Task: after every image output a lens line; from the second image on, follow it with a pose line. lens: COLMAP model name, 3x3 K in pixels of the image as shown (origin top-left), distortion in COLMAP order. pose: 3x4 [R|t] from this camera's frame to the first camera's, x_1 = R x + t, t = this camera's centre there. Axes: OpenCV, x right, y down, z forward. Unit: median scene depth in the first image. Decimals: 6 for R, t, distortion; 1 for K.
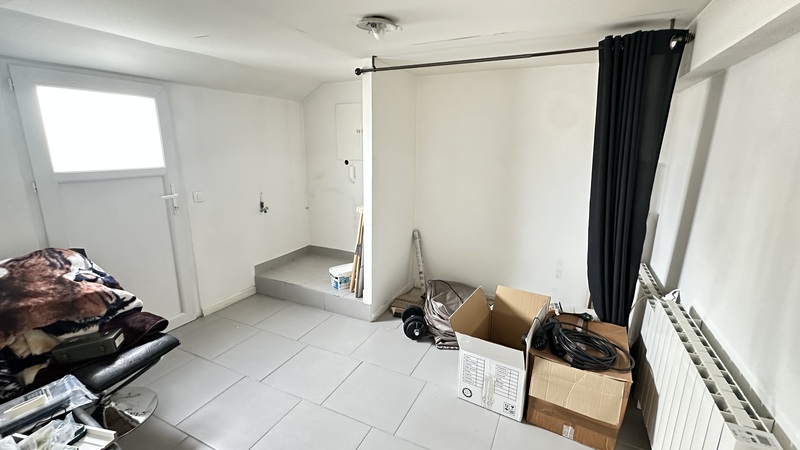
lens RADIAL K [[353.1, 0, 399.2], [0, 353.1, 224.3], [0, 0, 1]] dist [-0.002758, -0.000069]
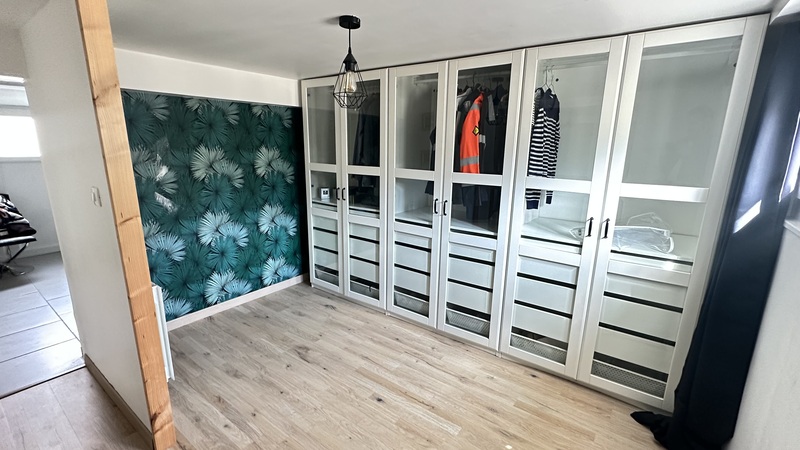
lens RADIAL K [[353.1, 0, 400.2], [0, 353.1, 225.2], [0, 0, 1]] dist [-0.002758, -0.000069]
pose [[0.982910, 0.053385, -0.176178, 3.596034], [-0.054979, 0.998479, -0.004177, 0.298994], [0.175687, 0.013792, 0.984349, -1.221858]]
